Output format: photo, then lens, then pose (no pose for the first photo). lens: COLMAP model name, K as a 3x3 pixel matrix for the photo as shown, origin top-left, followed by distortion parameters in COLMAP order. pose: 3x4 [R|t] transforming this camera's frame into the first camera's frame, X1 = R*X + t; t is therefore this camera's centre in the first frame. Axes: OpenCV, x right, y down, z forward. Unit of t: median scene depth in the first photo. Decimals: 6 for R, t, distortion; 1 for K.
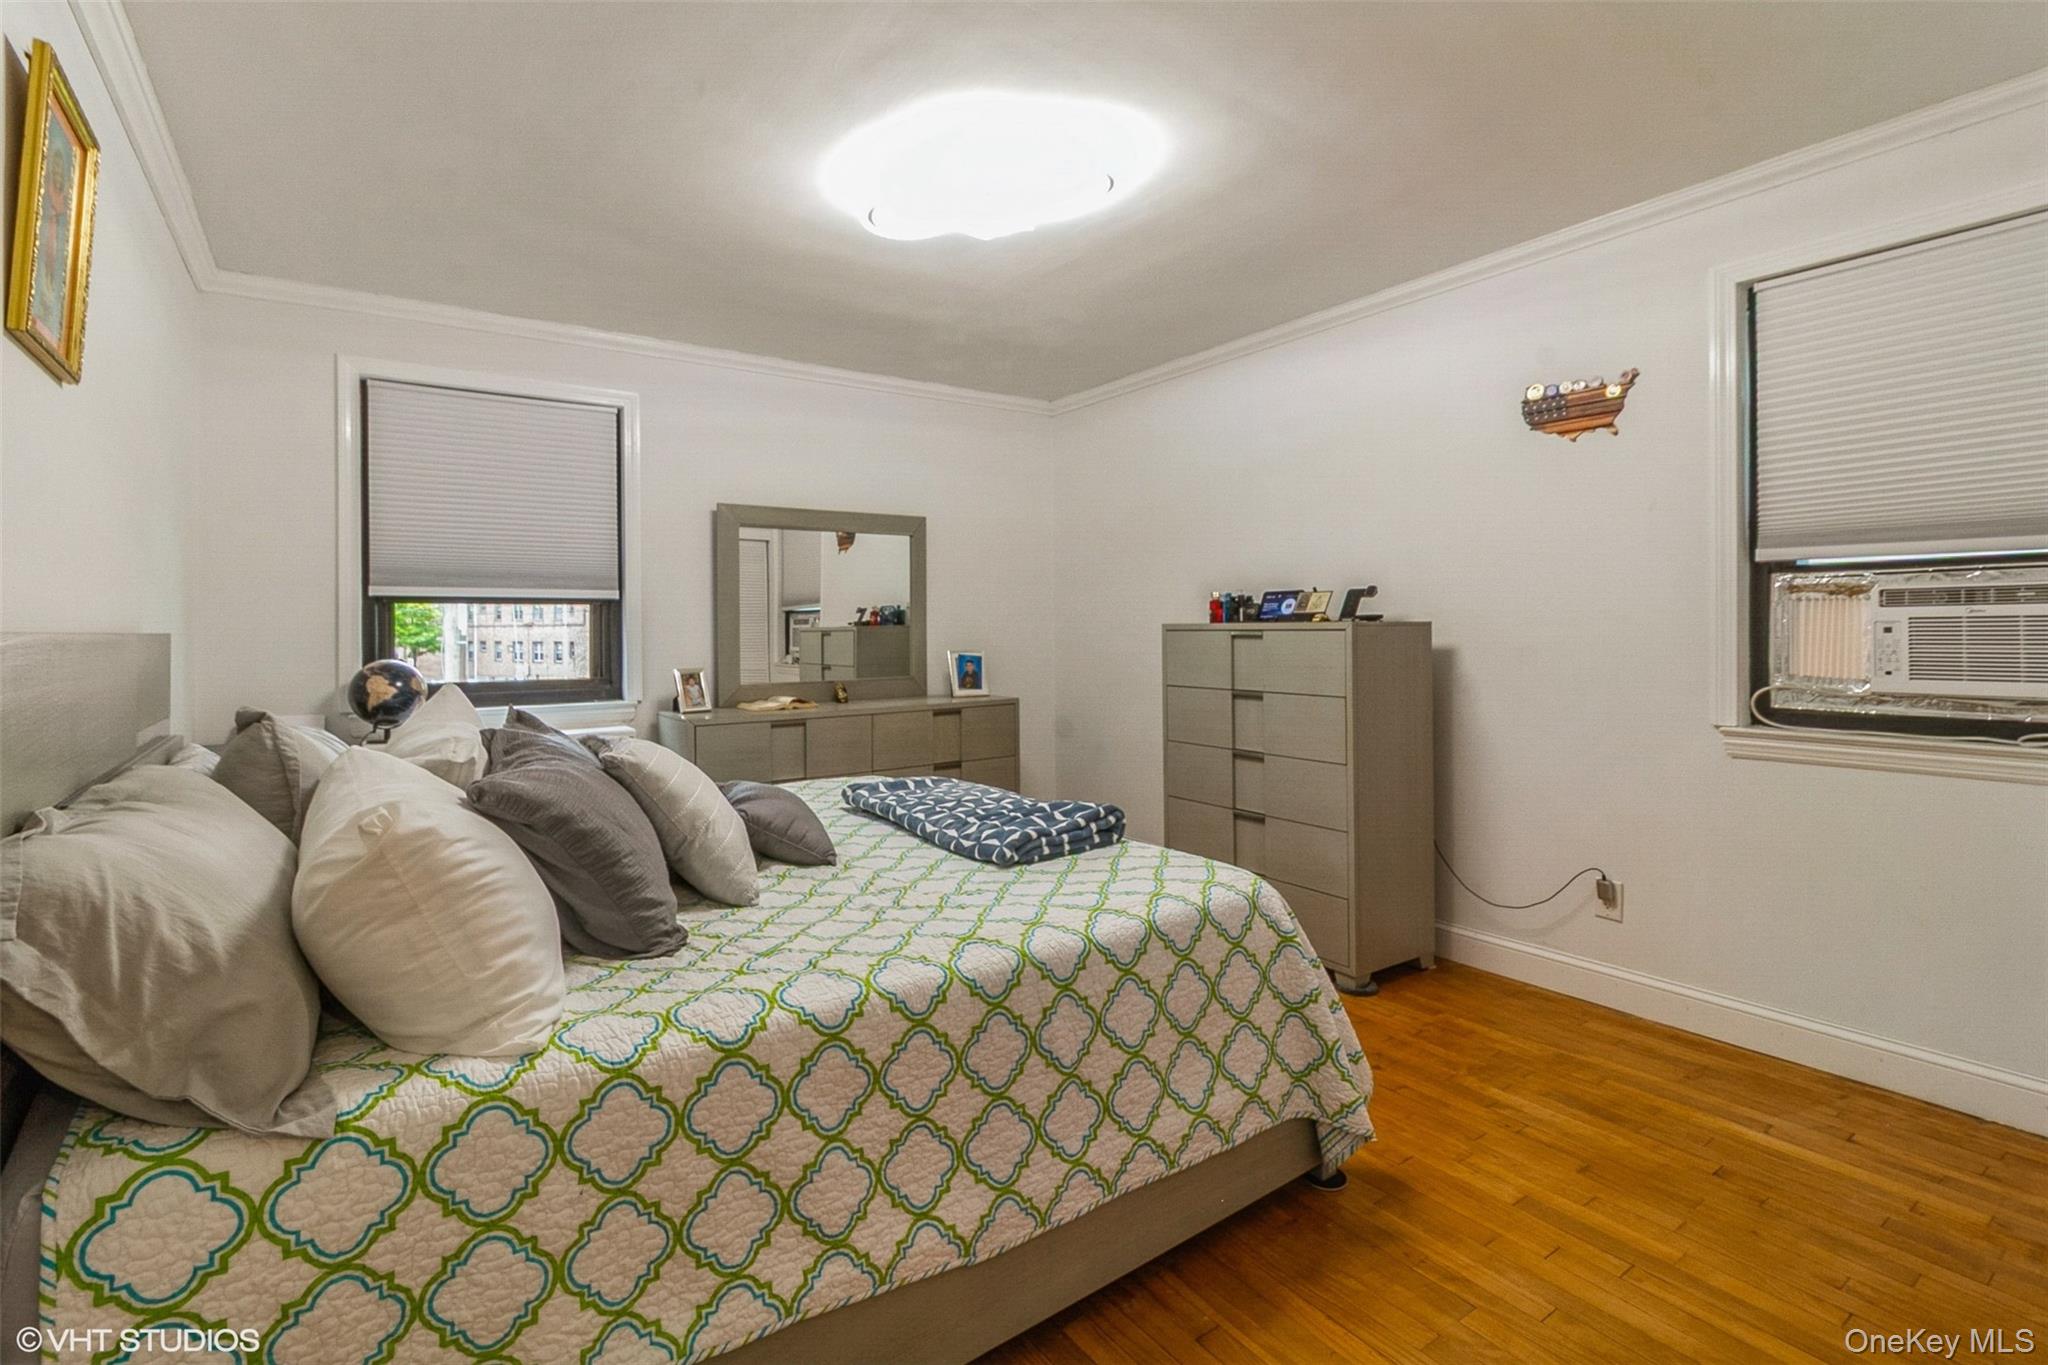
lens RADIAL K [[953.0, 0, 1017.5], [0, 953.0, 654.1], [0, 0, 1]] dist [-0.000911, 0.003478]
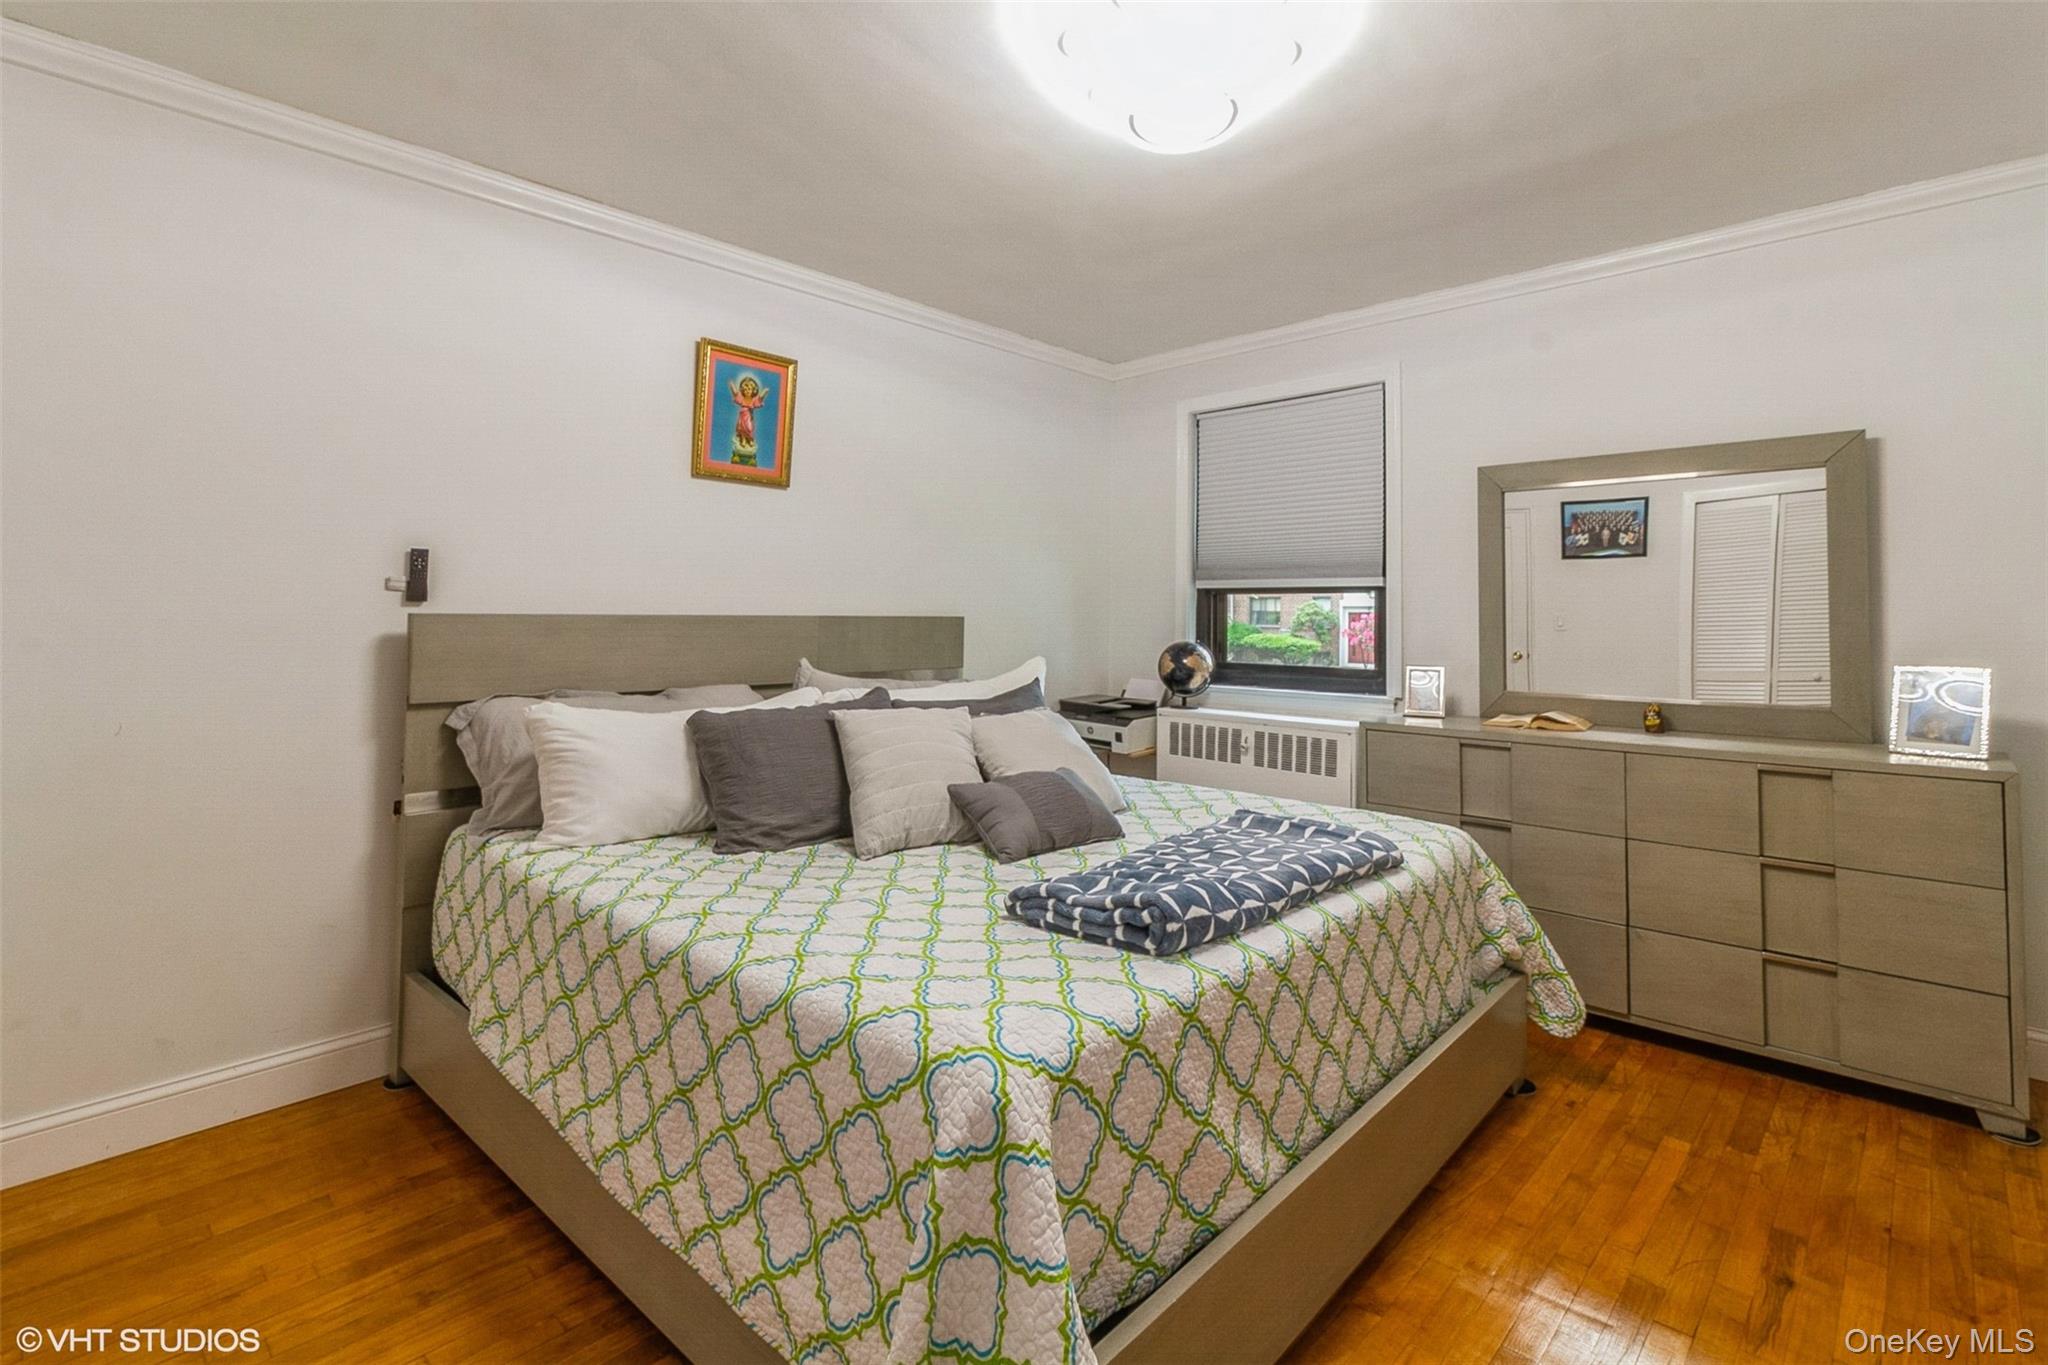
lens RADIAL K [[953.0, 0, 1017.5], [0, 953.0, 654.1], [0, 0, 1]] dist [-0.000911, 0.003478]
pose [[0.194629, 0.048245, -0.979690, 0.477248], [-0.036407, 0.998457, 0.041936, -0.020324], [0.980201, 0.027505, 0.196085, 0.521213]]
